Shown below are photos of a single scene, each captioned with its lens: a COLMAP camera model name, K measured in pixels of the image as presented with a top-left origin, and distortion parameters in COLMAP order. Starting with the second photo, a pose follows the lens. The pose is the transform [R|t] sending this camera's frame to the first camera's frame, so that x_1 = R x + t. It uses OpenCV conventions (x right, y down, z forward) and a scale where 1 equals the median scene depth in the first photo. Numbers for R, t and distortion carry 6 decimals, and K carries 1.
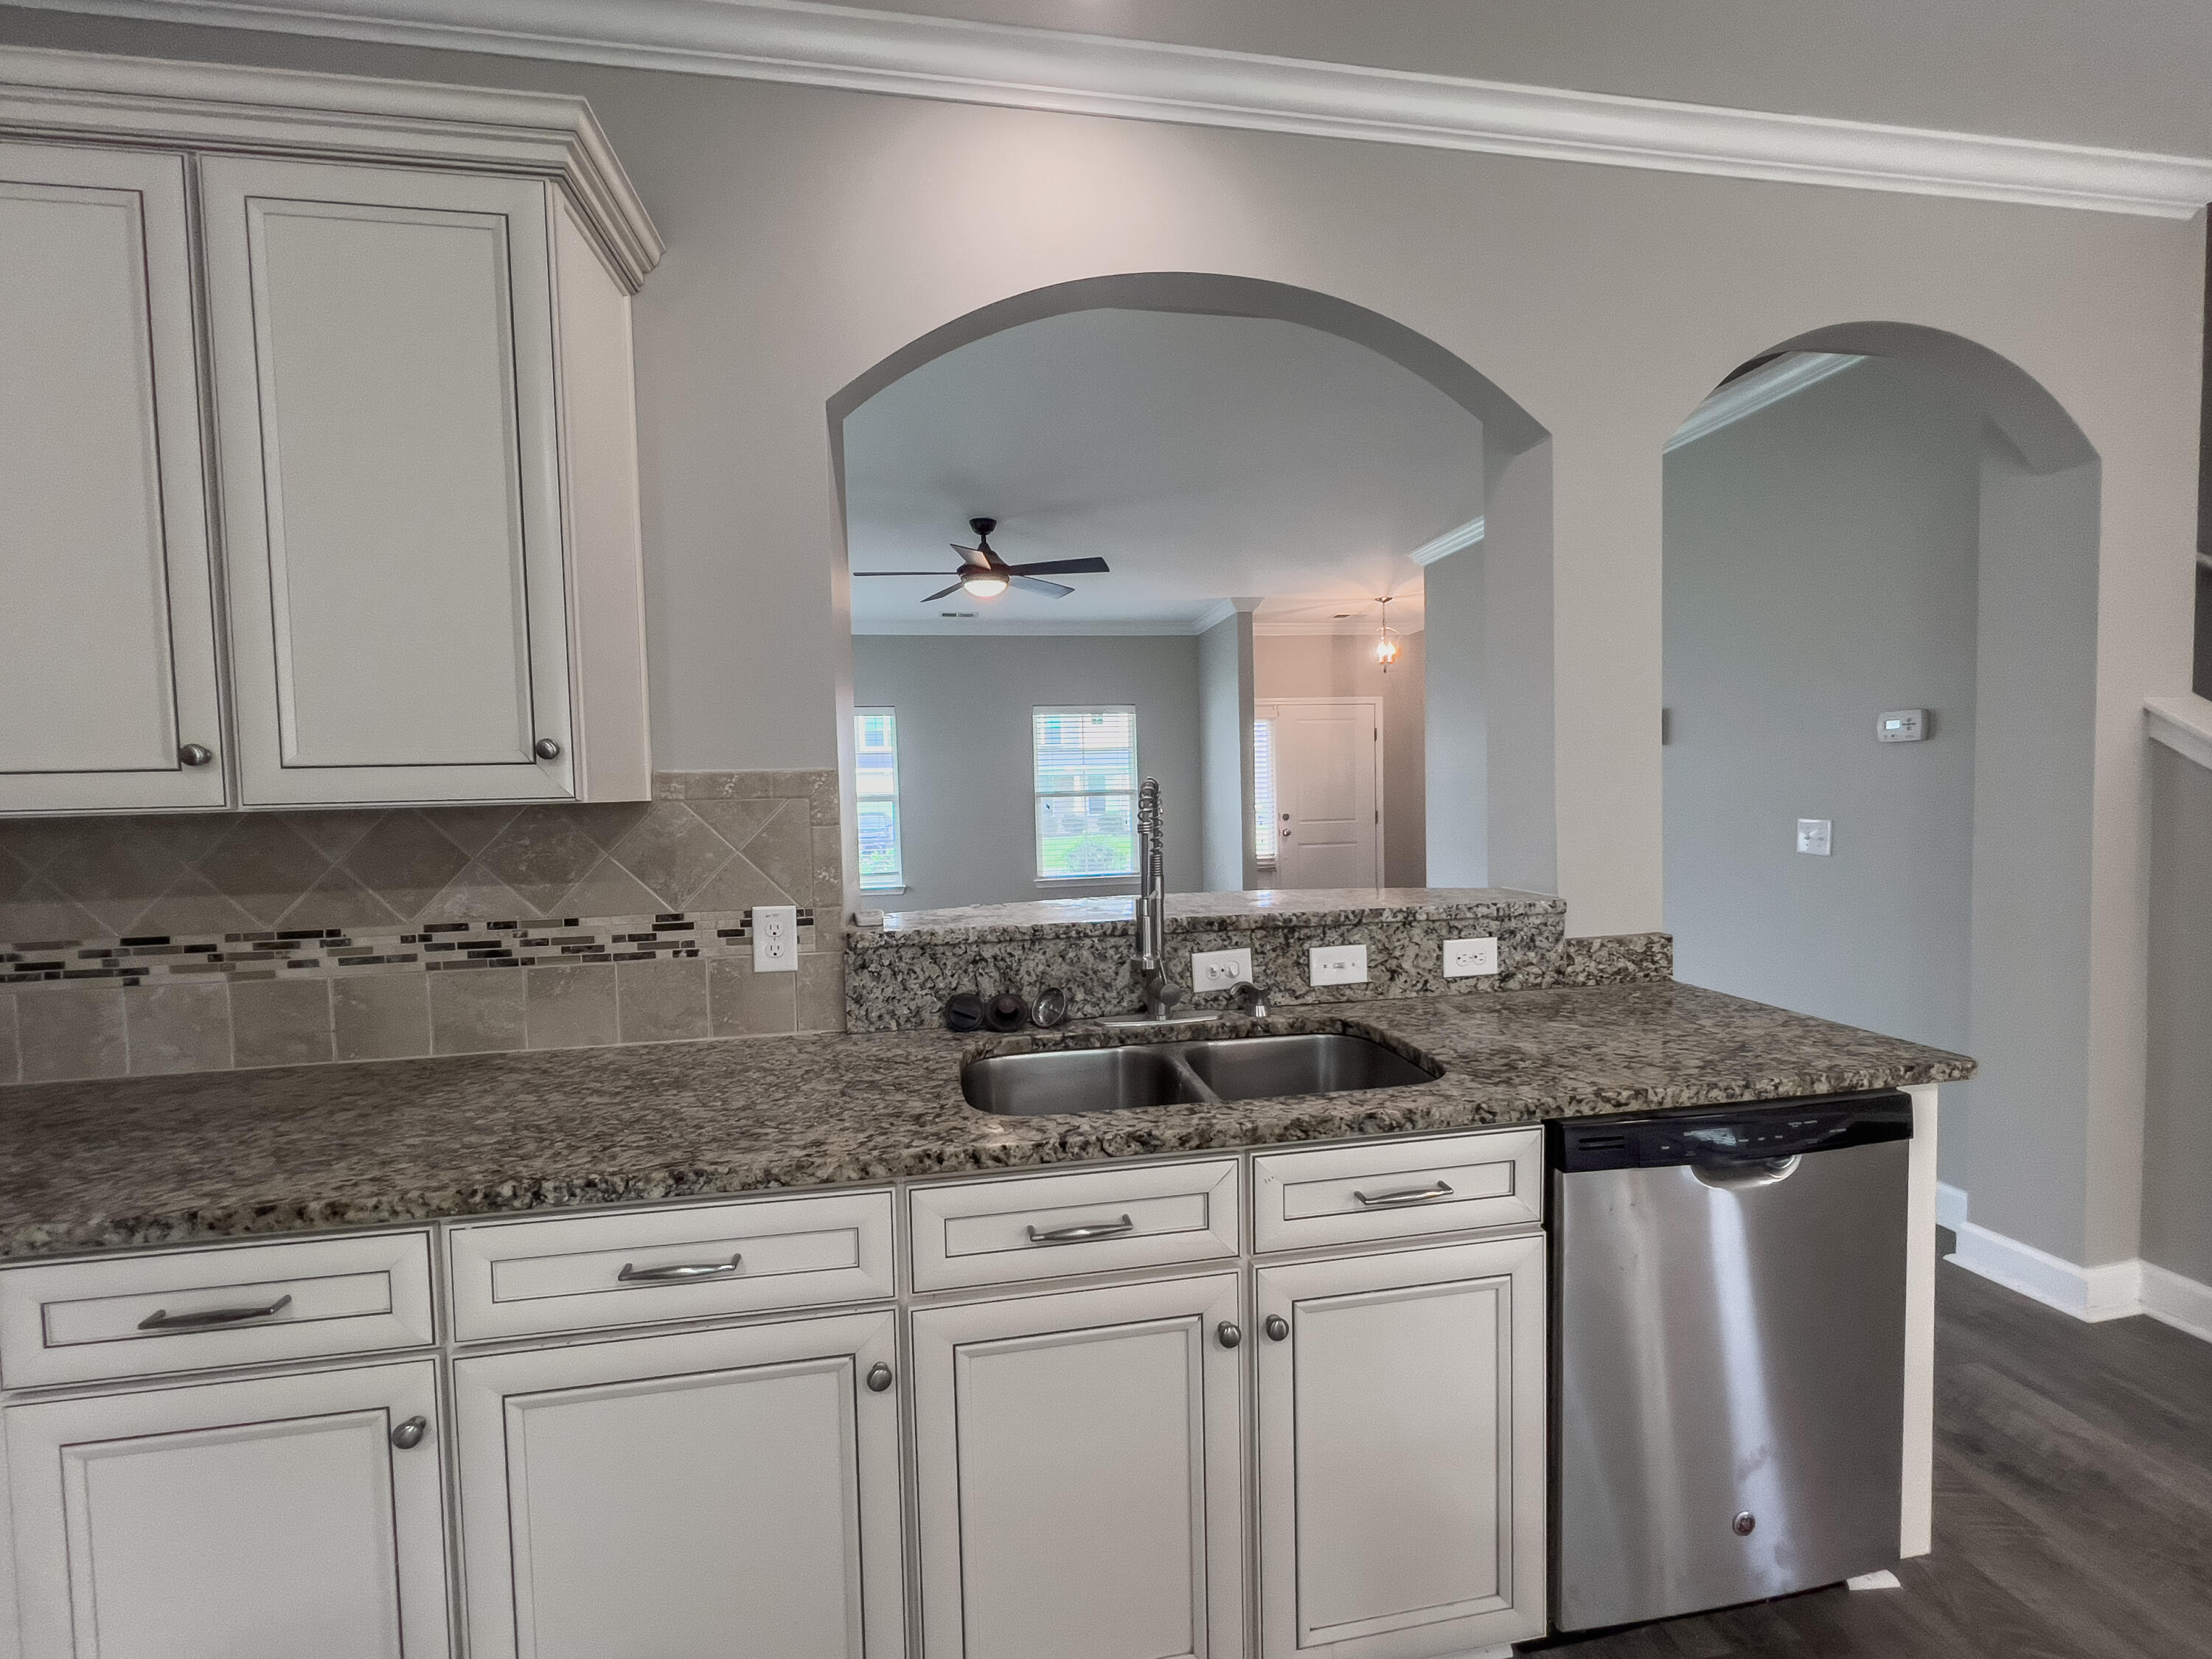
lens RADIAL K [[903.5, 0, 1108.6], [0, 903.5, 824.0], [0, 0, 1]] dist [-0.003754, -0.000404]
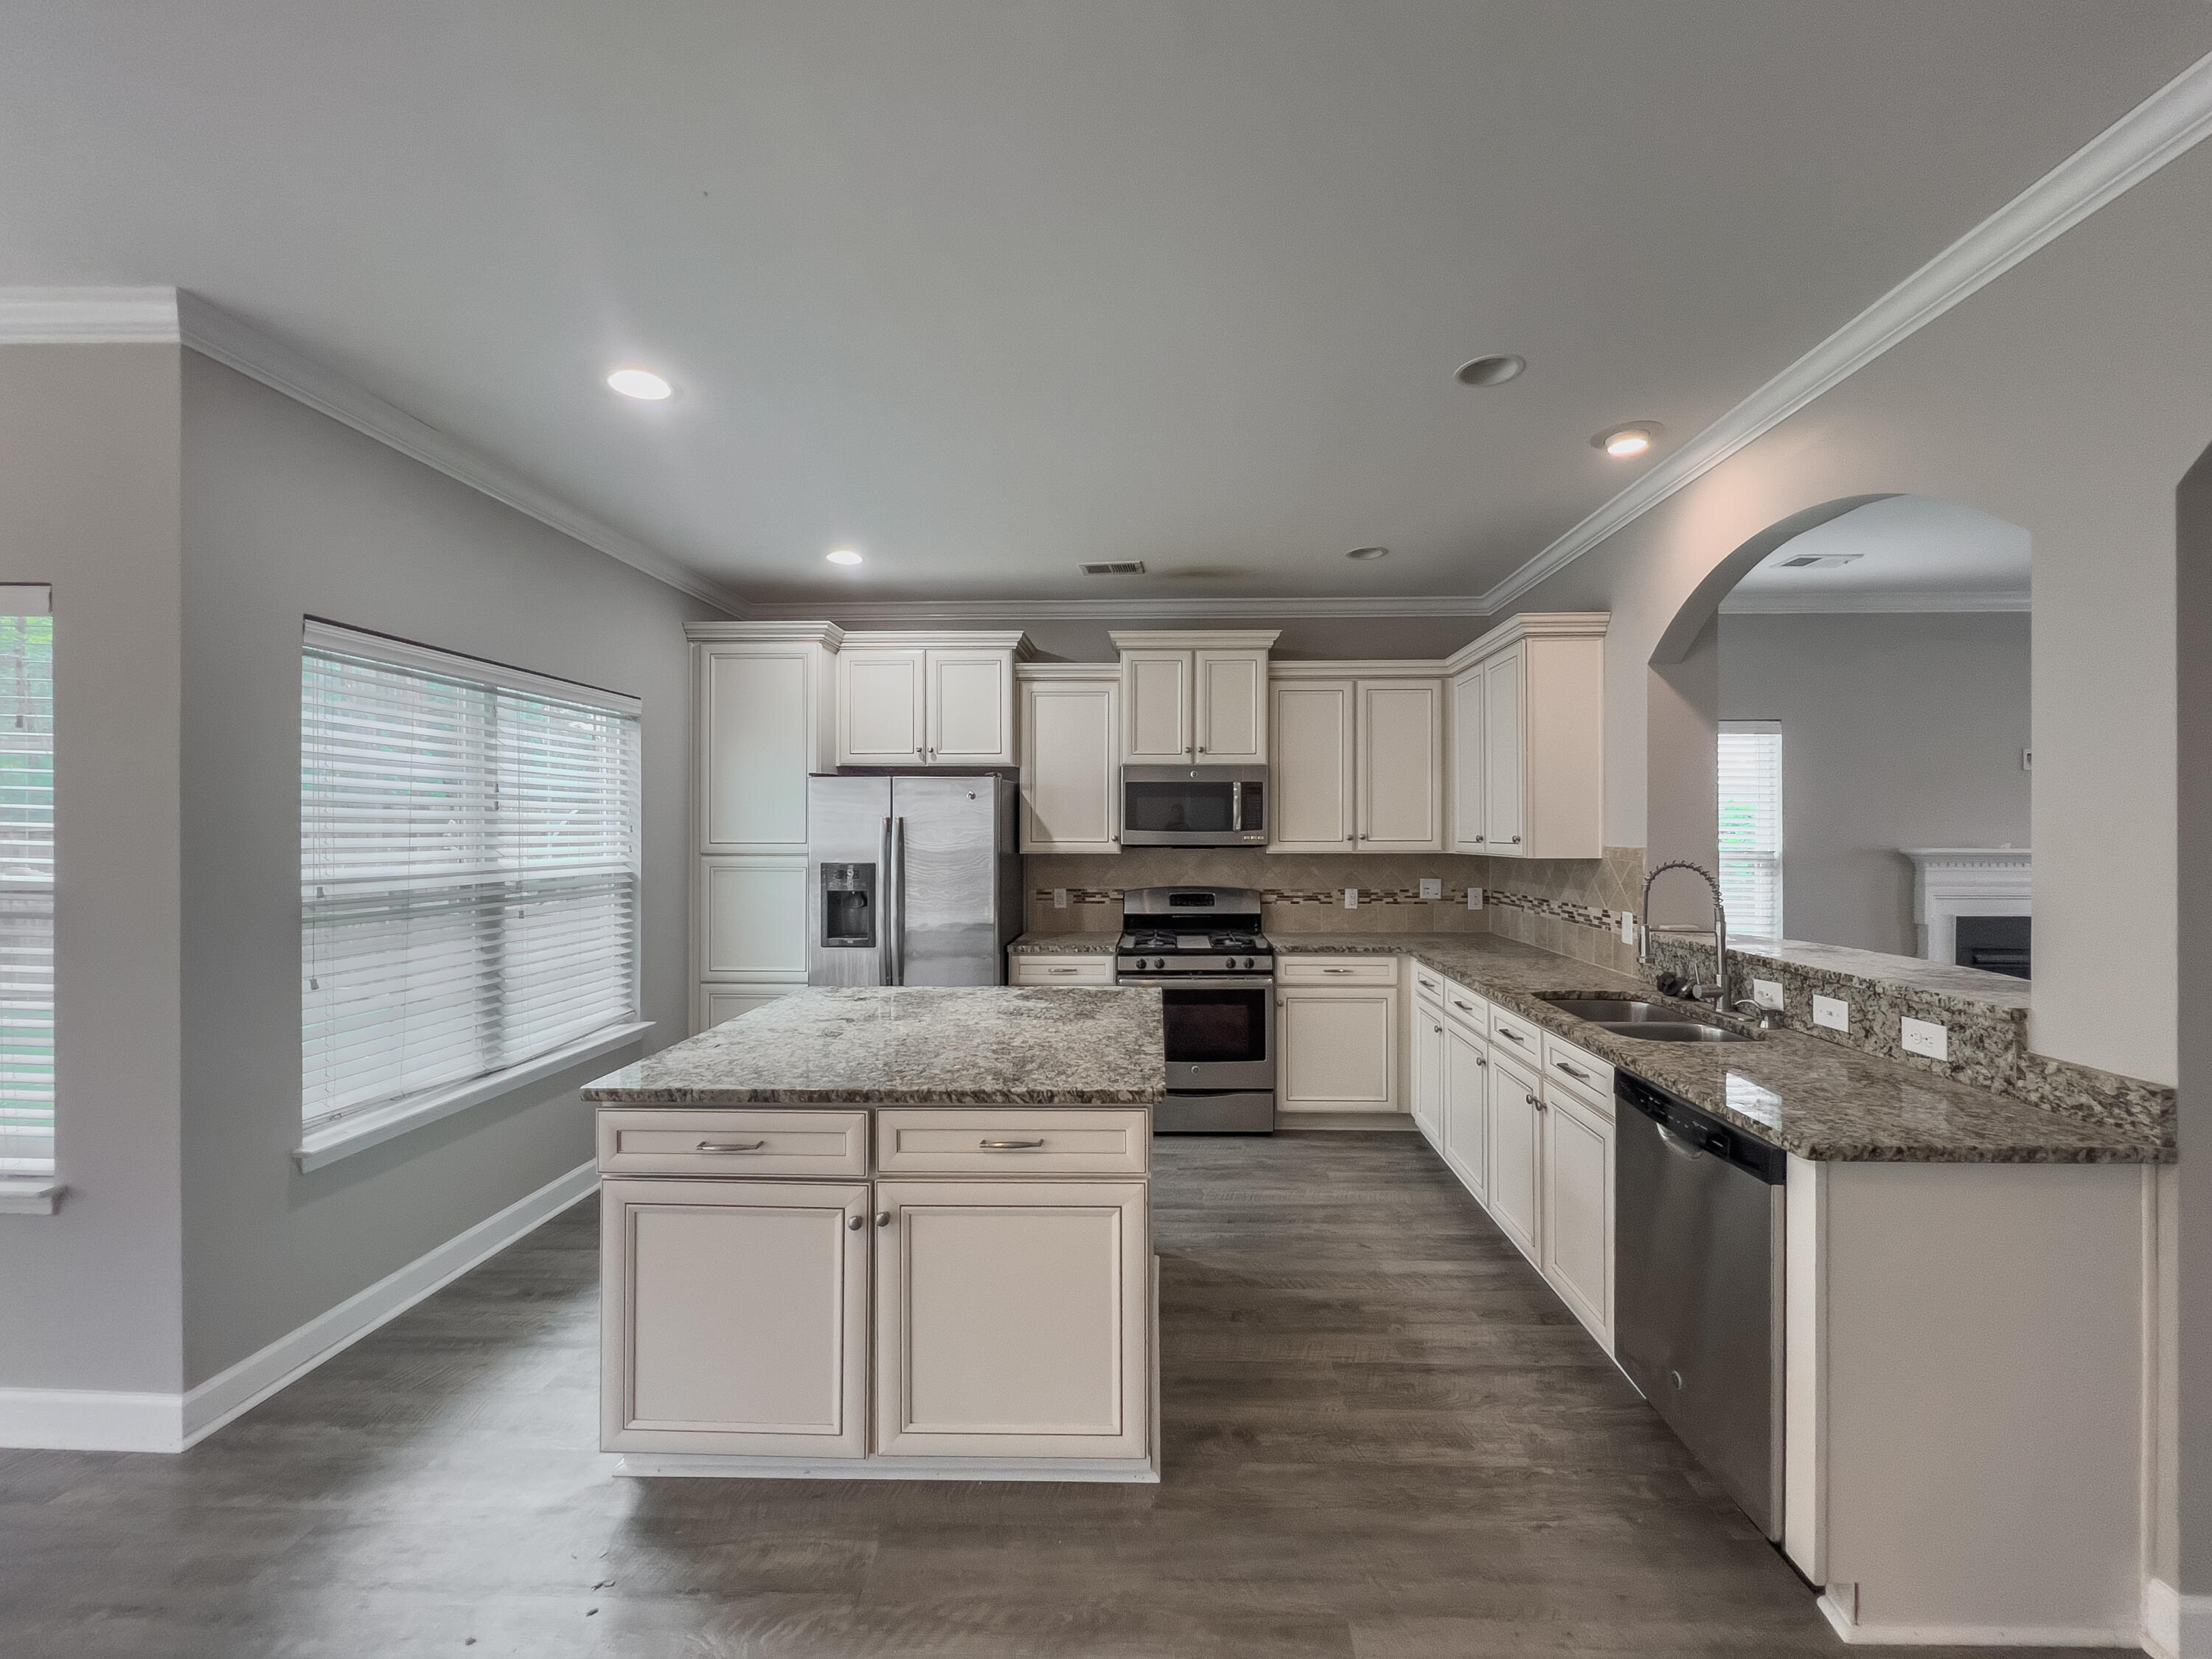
lens RADIAL K [[886.6, 0, 1145.8], [0, 886.6, 832.4], [0, 0, 1]] dist [-0.001429, 0.000335]
pose [[-0.192257, 0.024773, -0.981032, 1.643785], [-0.021786, 0.999327, 0.029504, -0.114878], [0.981103, 0.027045, -0.191588, 0.271063]]
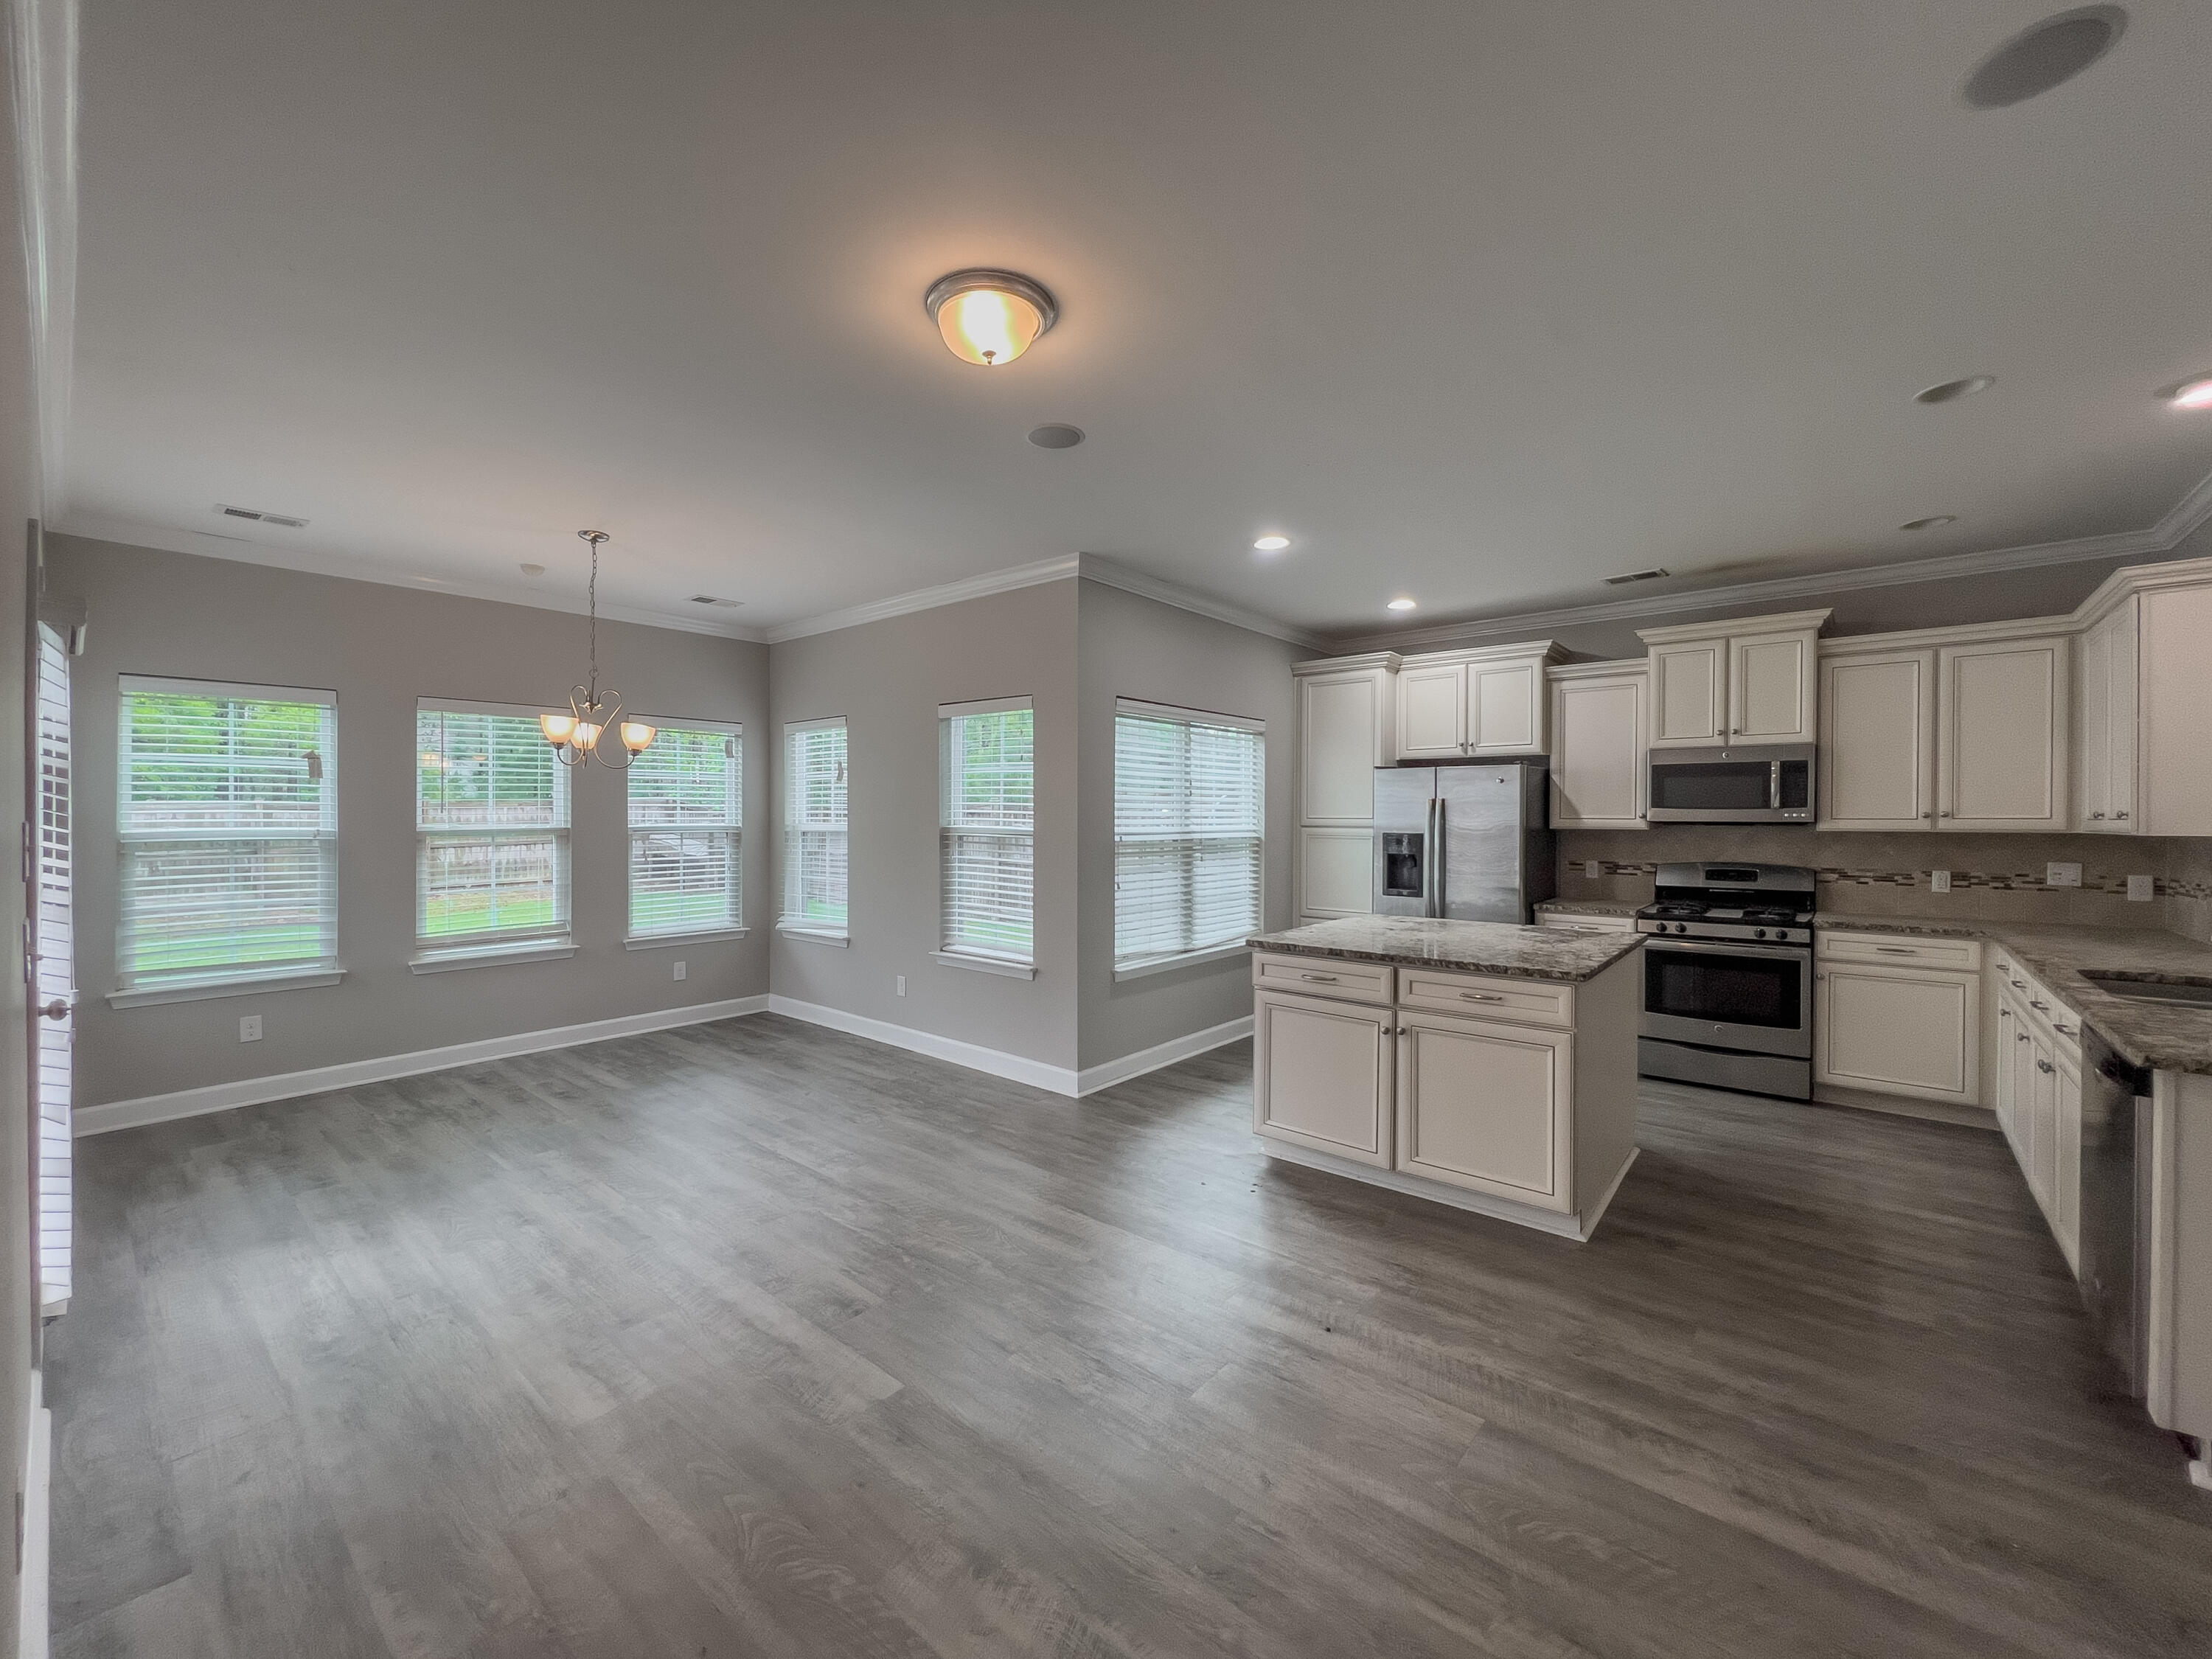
lens RADIAL K [[886.6, 0, 1106.3], [0, 886.6, 826.4], [0, 0, 1]] dist [-0.001429, 0.000335]
pose [[-0.764377, 0.028616, -0.644135, 2.105030], [-0.002224, 0.998892, 0.047015, -0.115190], [0.644766, 0.037370, -0.763466, 0.613455]]
